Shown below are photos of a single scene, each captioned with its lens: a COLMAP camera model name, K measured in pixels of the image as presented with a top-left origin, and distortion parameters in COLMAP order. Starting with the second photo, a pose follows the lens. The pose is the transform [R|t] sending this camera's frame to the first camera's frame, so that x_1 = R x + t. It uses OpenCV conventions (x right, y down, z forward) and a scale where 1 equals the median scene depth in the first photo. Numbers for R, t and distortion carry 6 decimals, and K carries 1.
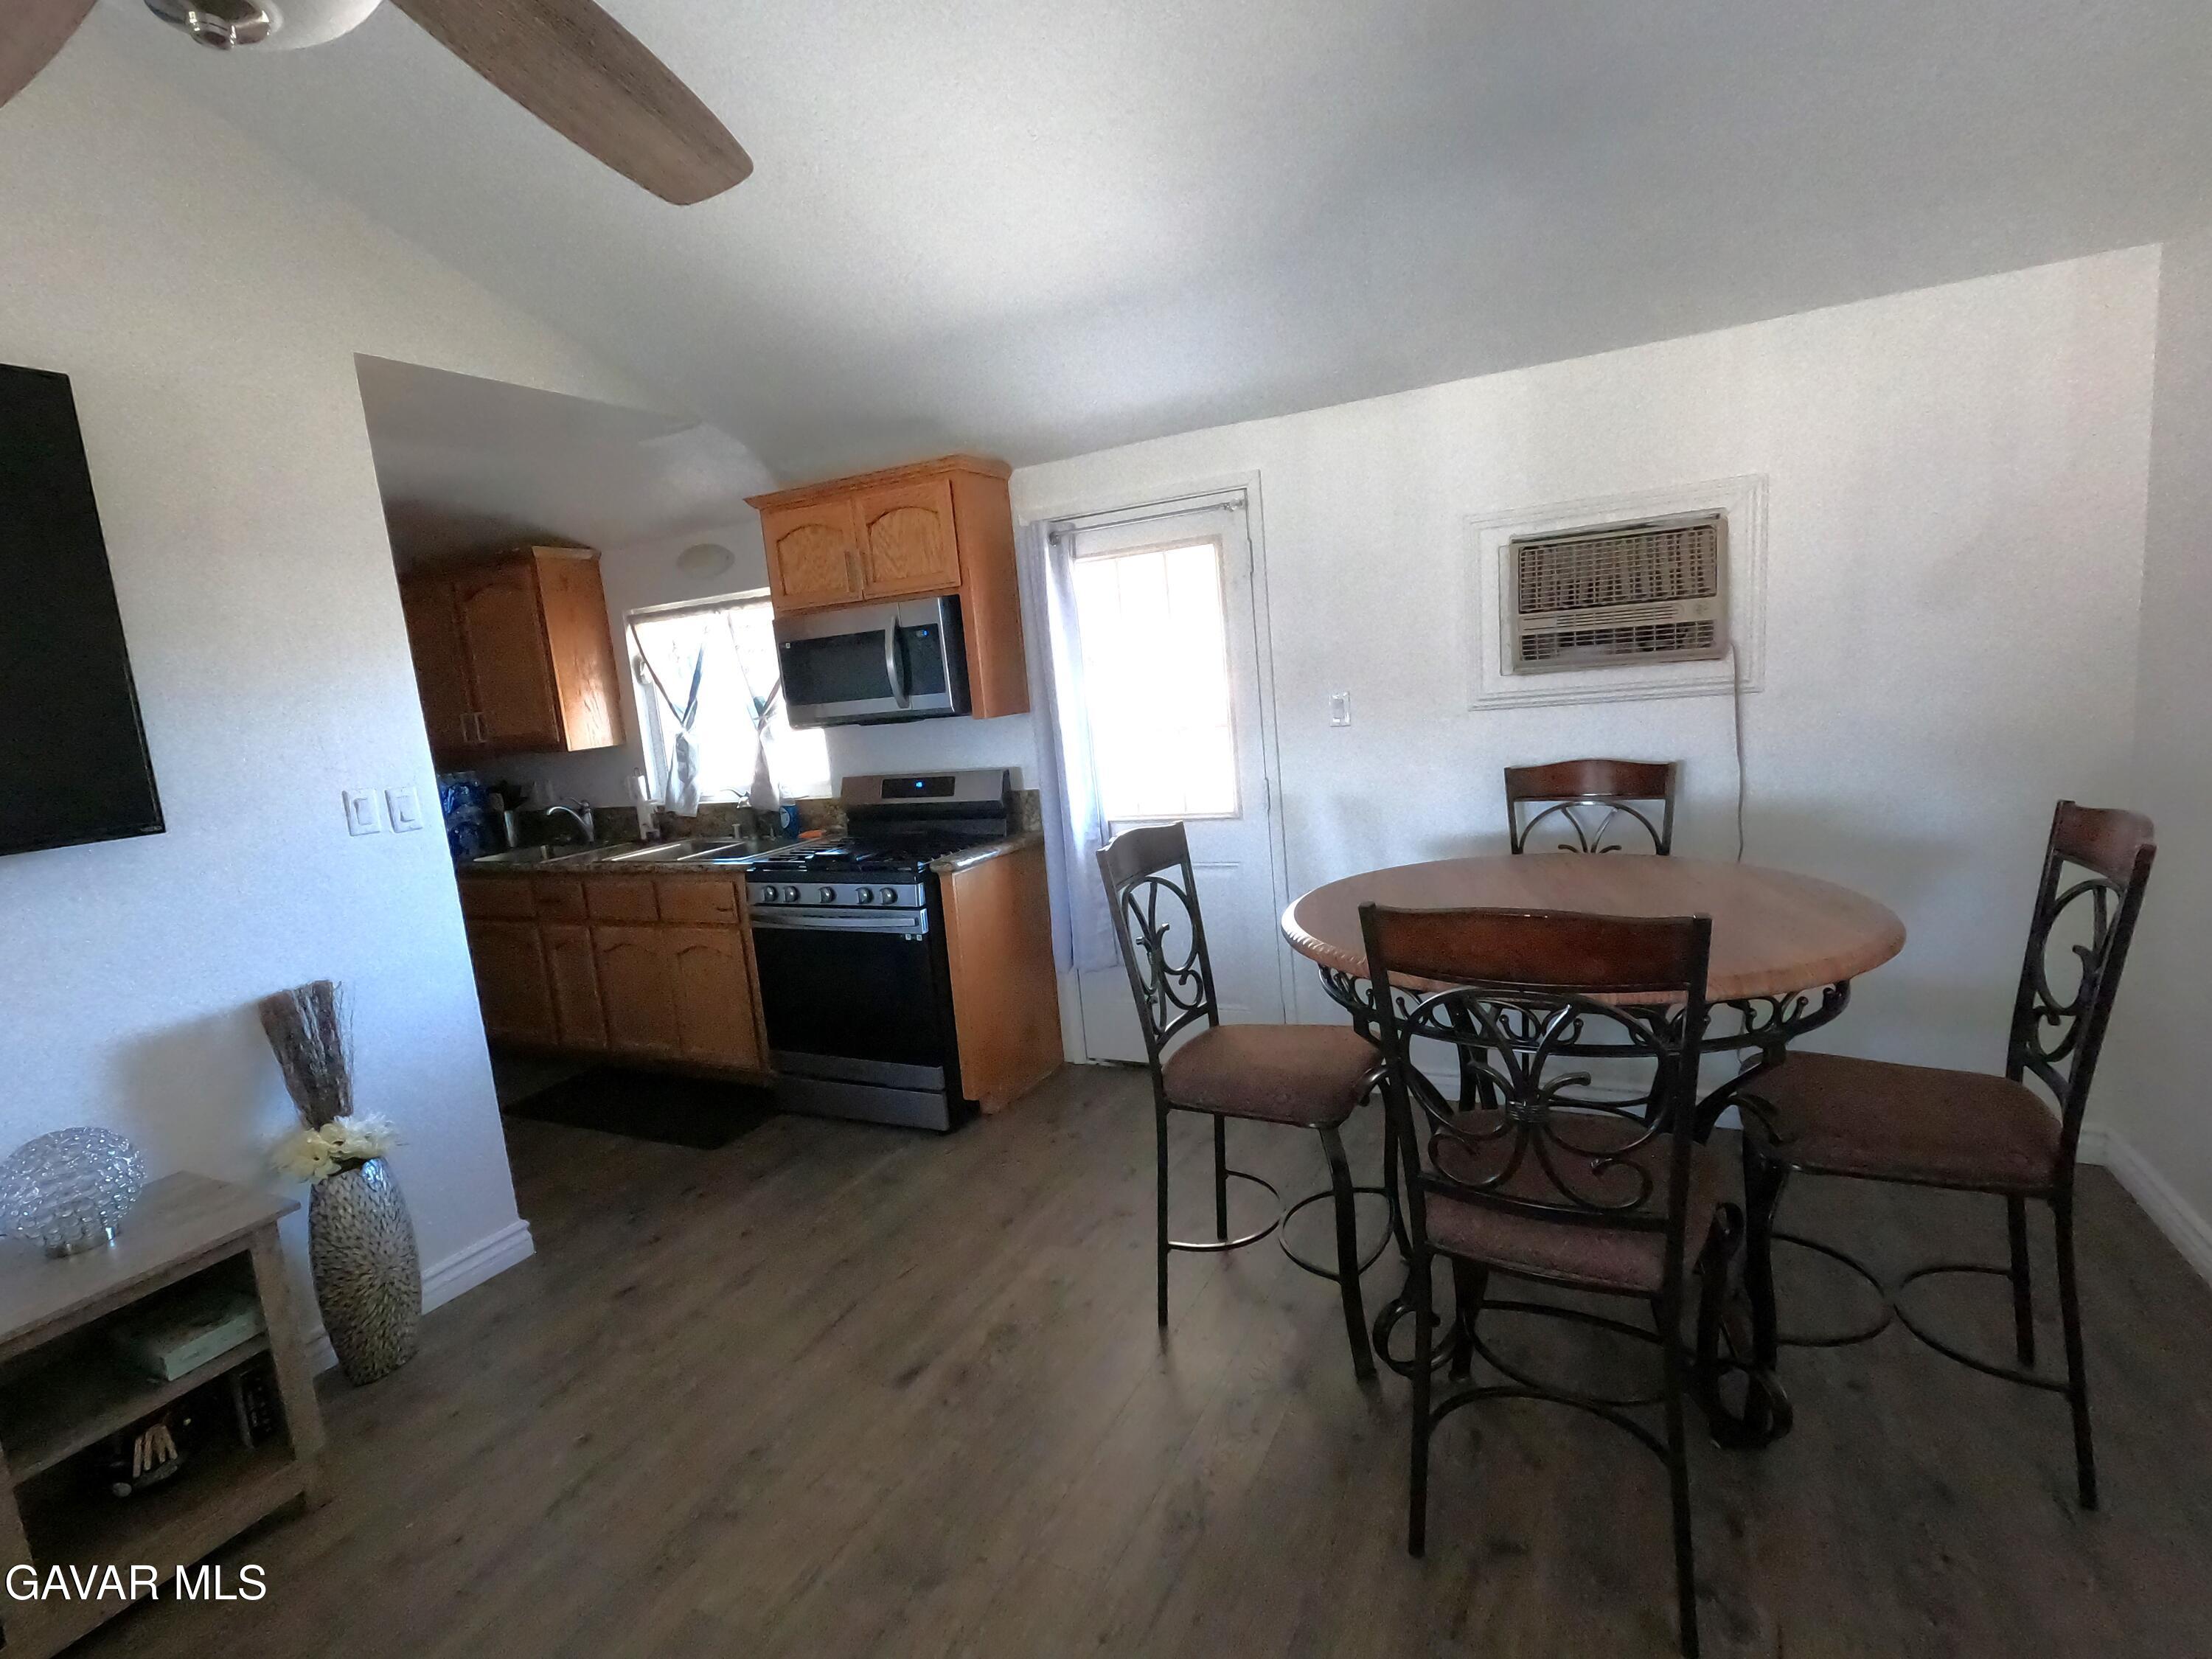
lens RADIAL K [[1059.3, 0, 1106.0], [0, 1059.3, 829.5], [0, 0, 1]] dist [0.001636, 0.000061]
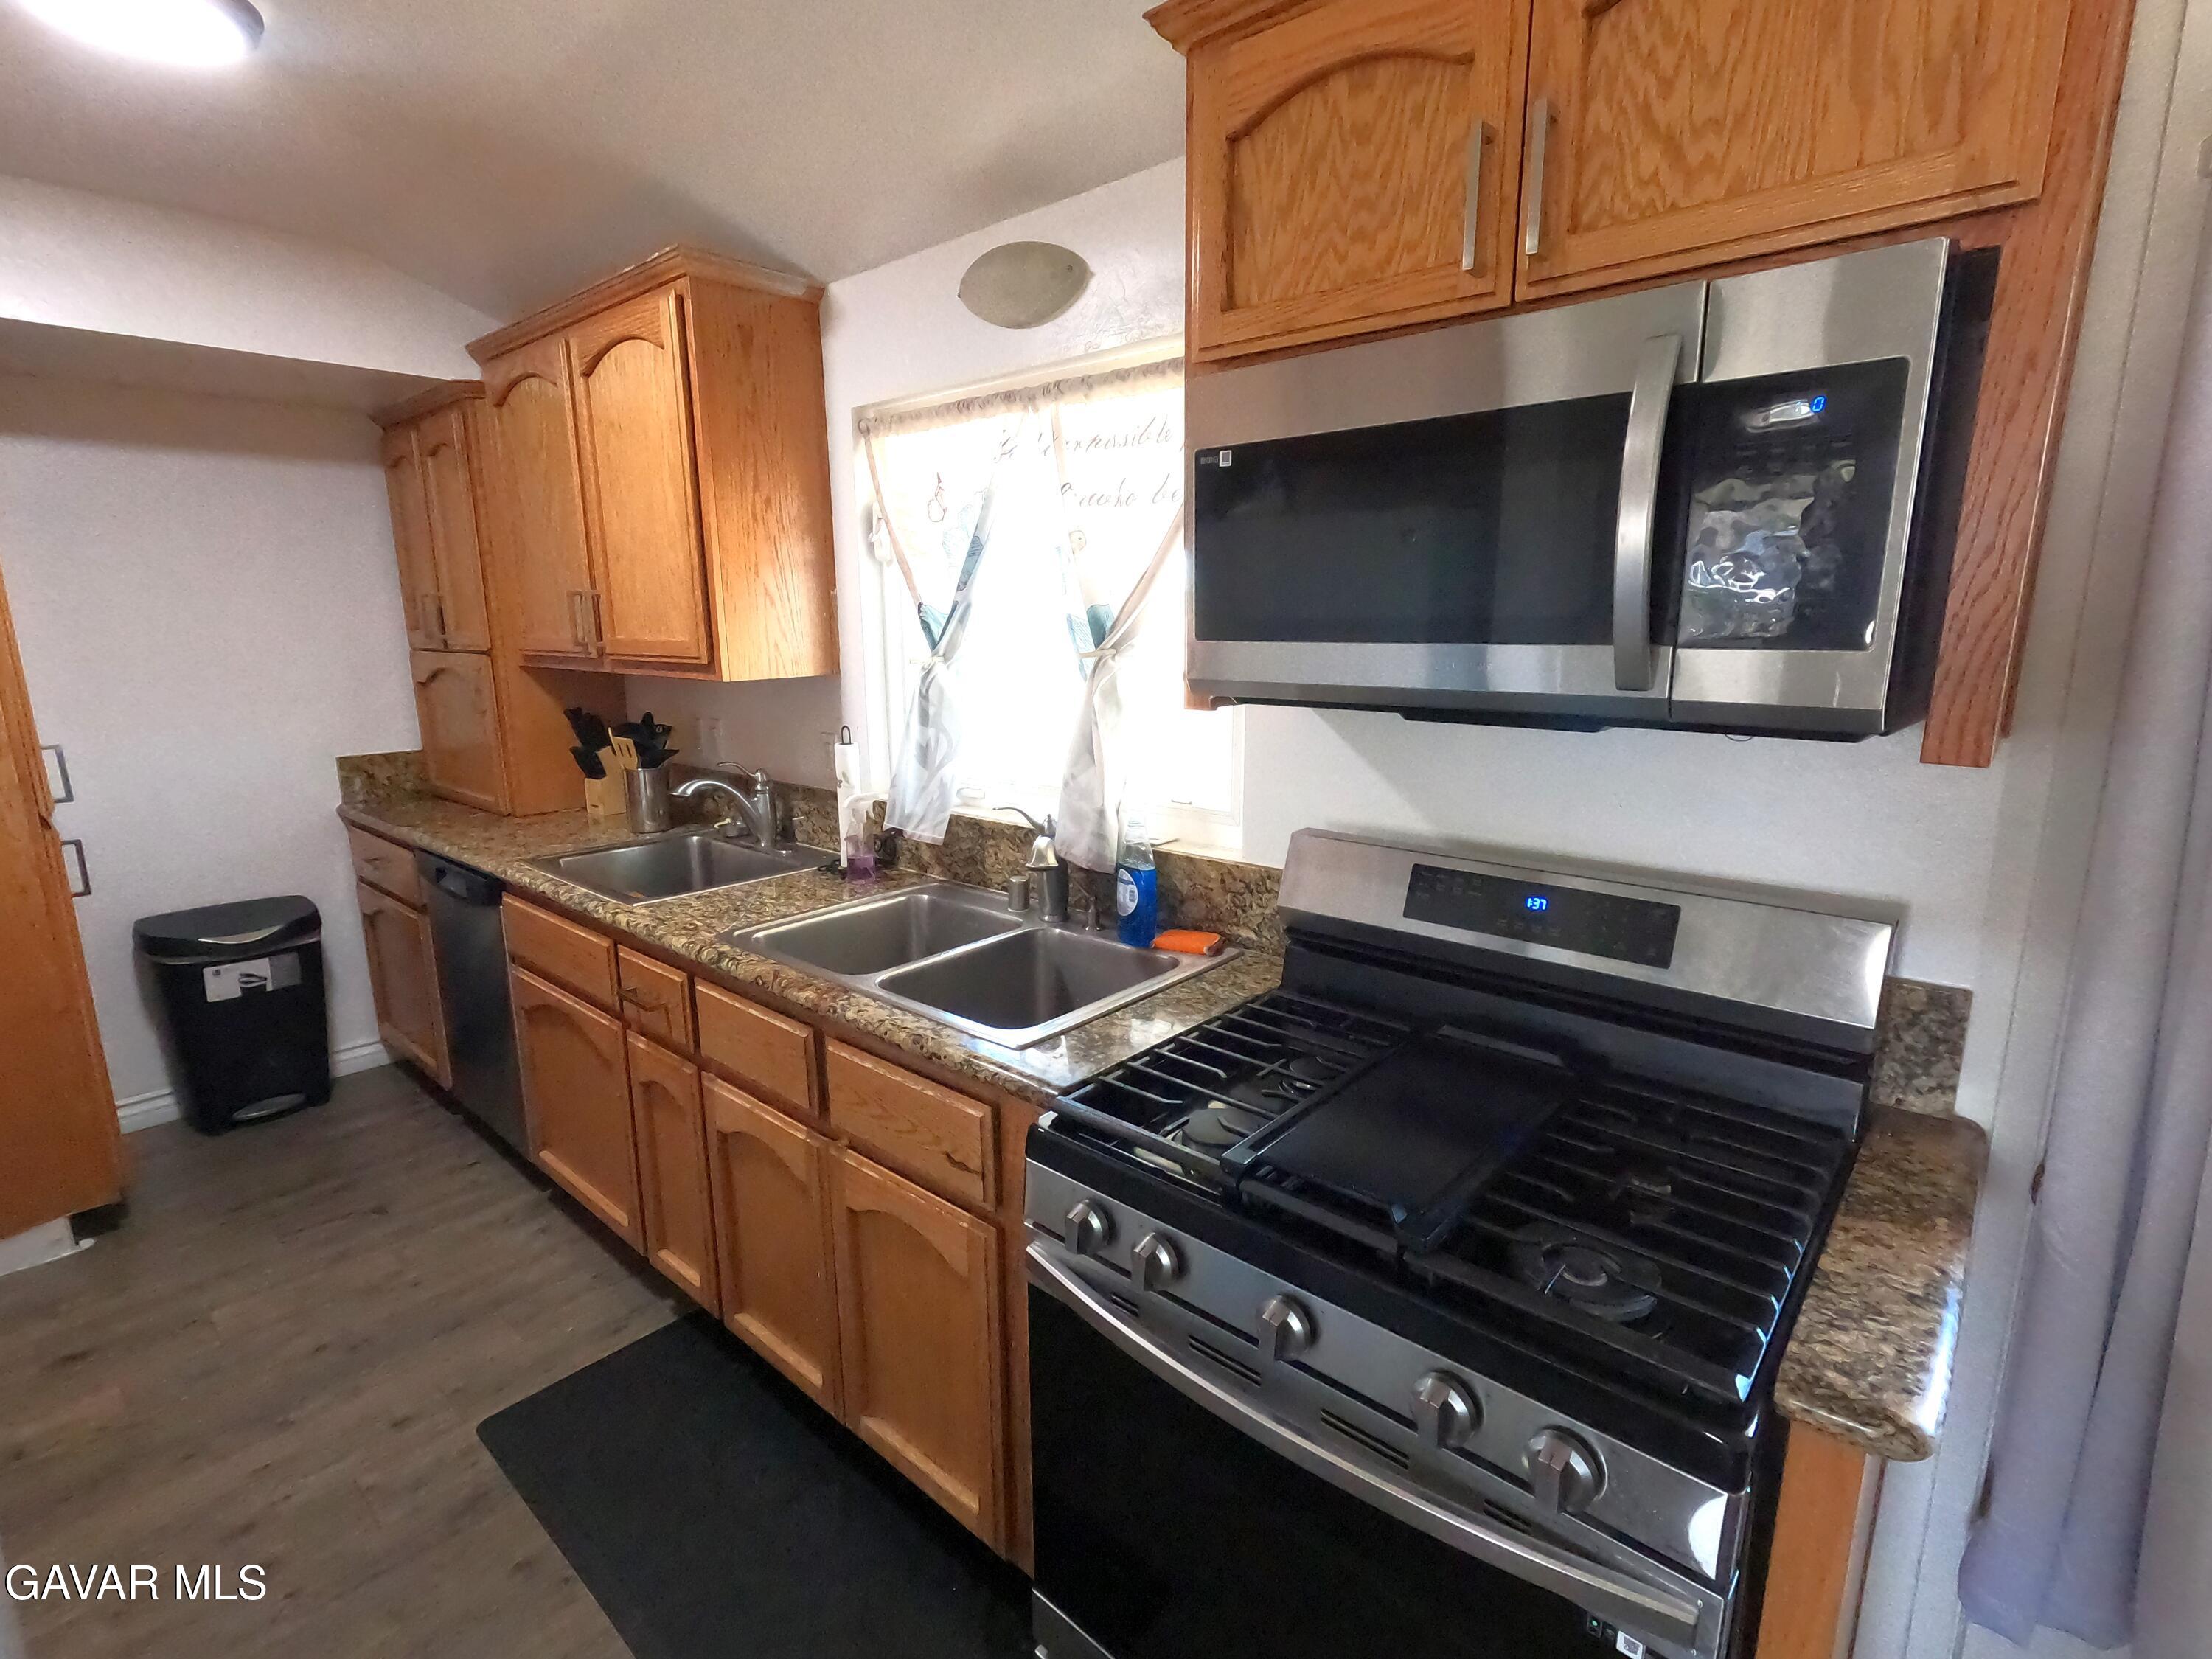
lens RADIAL K [[1059.3, 0, 1106.0], [0, 1059.3, 829.5], [0, 0, 1]] dist [0.001636, 0.000061]
pose [[0.961568, 0.136194, -0.238407, -0.208750], [-0.120195, 0.989483, 0.080474, -0.069296], [0.246860, -0.048726, 0.967825, 0.573818]]
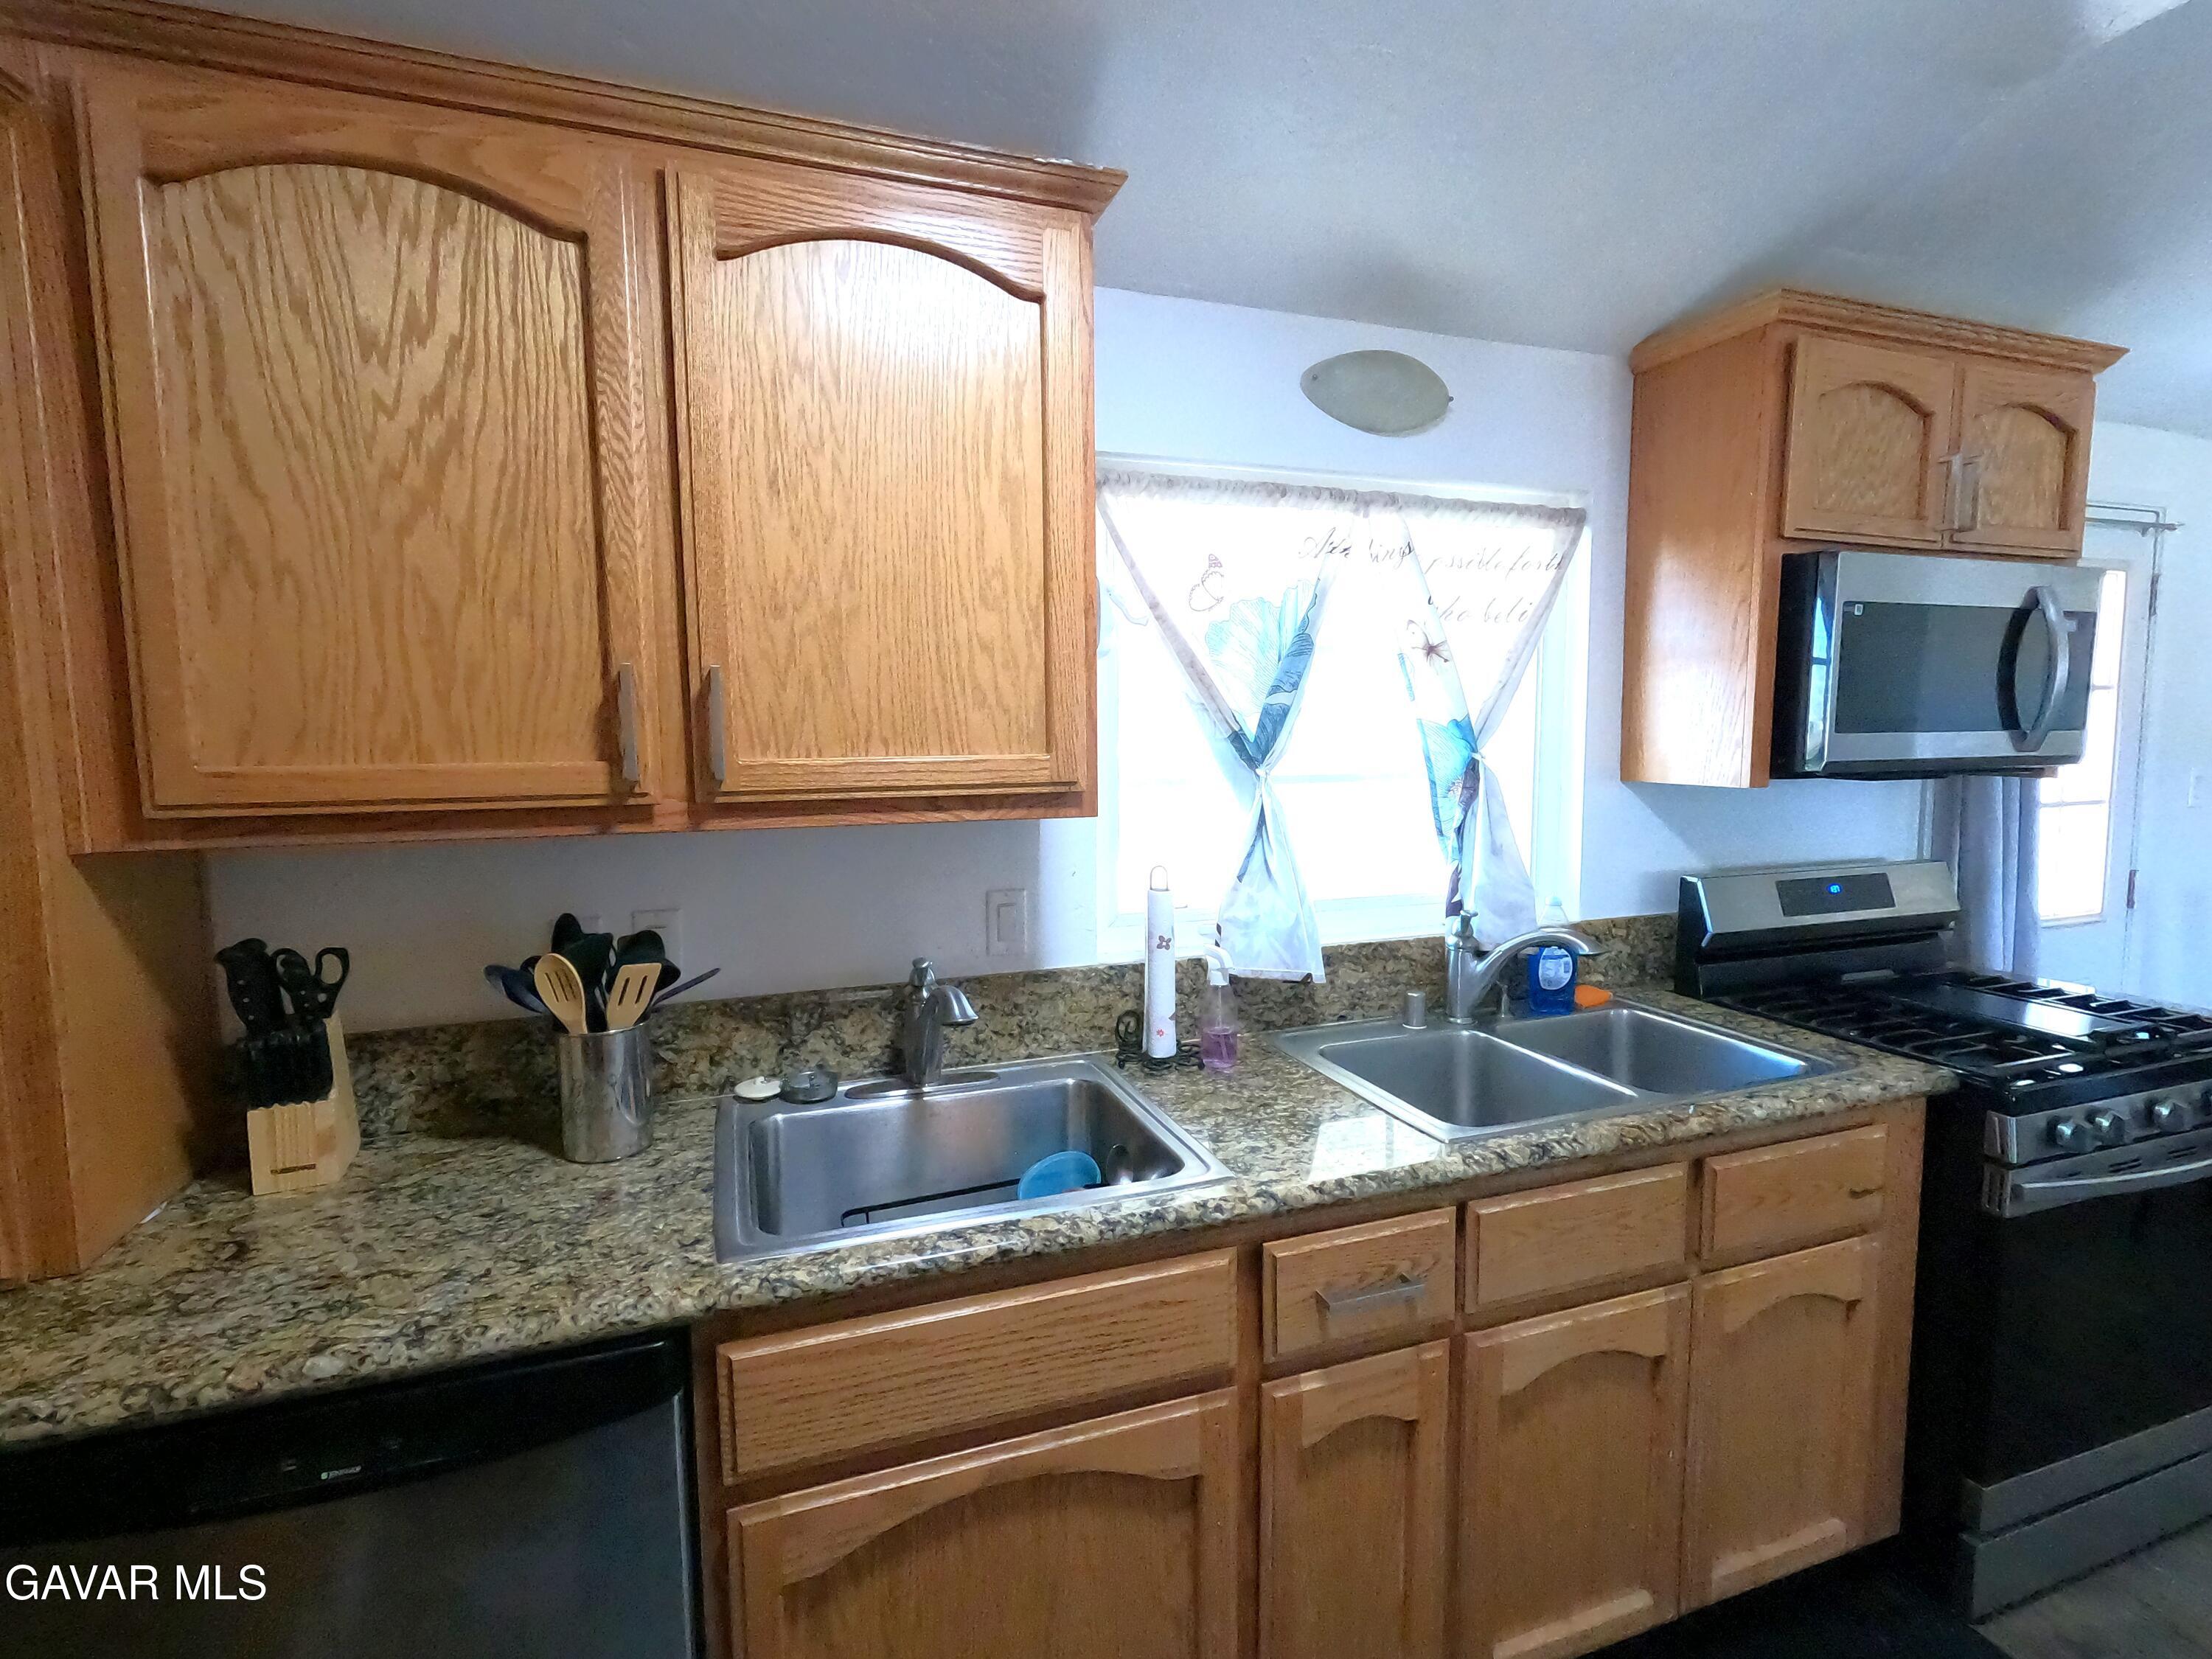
lens RADIAL K [[1059.3, 0, 1106.0], [0, 1059.3, 829.5], [0, 0, 1]] dist [0.001636, 0.000061]
pose [[0.689373, 0.018022, 0.724182, -0.772709], [0.053573, 0.995685, -0.075777, -0.046834], [-0.722423, 0.091035, 0.685433, 0.802153]]
